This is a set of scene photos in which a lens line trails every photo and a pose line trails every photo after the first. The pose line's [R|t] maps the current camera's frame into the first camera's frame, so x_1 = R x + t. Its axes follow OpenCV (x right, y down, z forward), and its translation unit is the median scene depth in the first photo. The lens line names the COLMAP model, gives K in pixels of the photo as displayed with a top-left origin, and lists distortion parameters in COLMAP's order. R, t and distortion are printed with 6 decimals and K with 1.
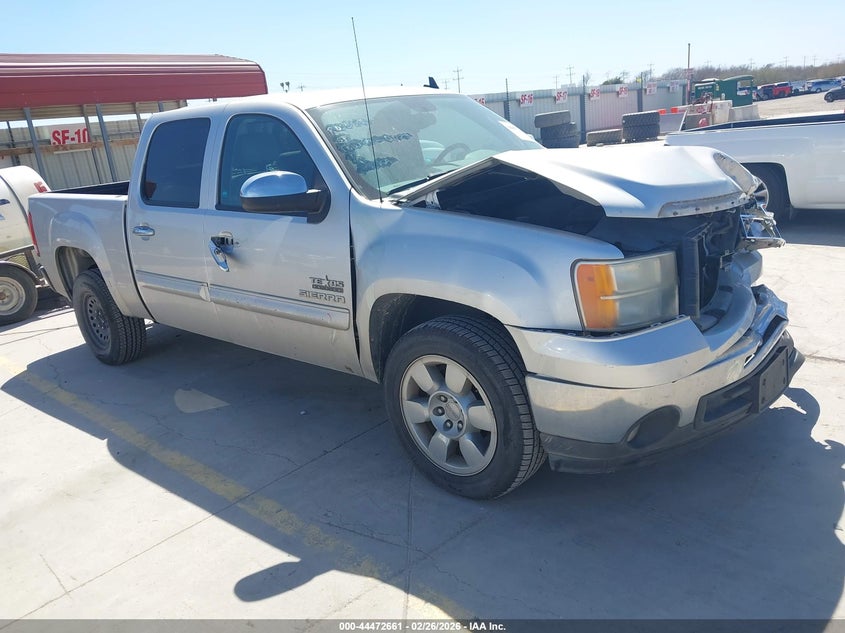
lens RADIAL K [[678.9, 0, 417.3], [0, 678.9, 316.5], [0, 0, 1]] dist [0.012368, 0.000183]
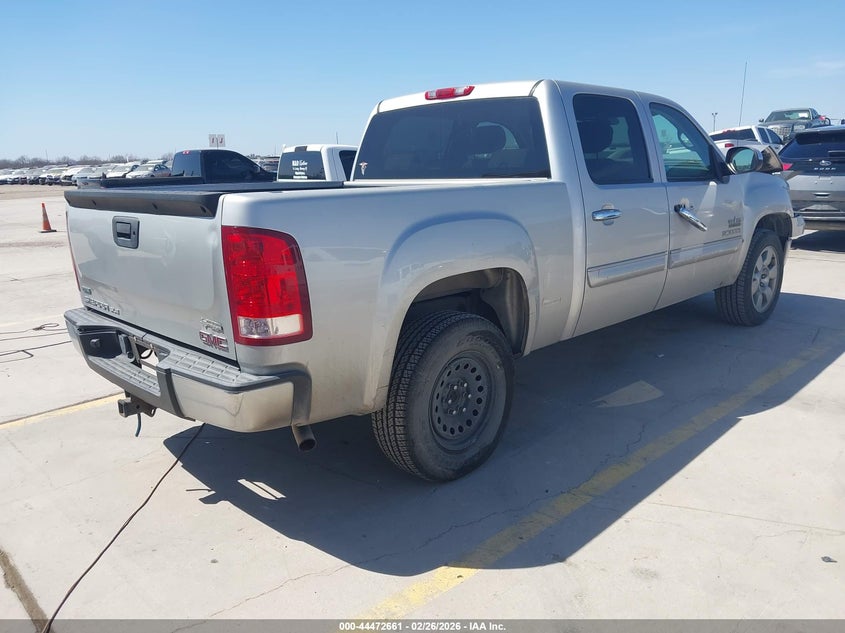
lens RADIAL K [[678.9, 0, 417.3], [0, 678.9, 316.5], [0, 0, 1]] dist [0.012368, 0.000183]
pose [[0.053253, -0.127898, 0.990357, -1.306551], [0.299336, 0.948202, 0.106359, -0.170732], [-0.952661, 0.290785, 0.088779, 1.223542]]
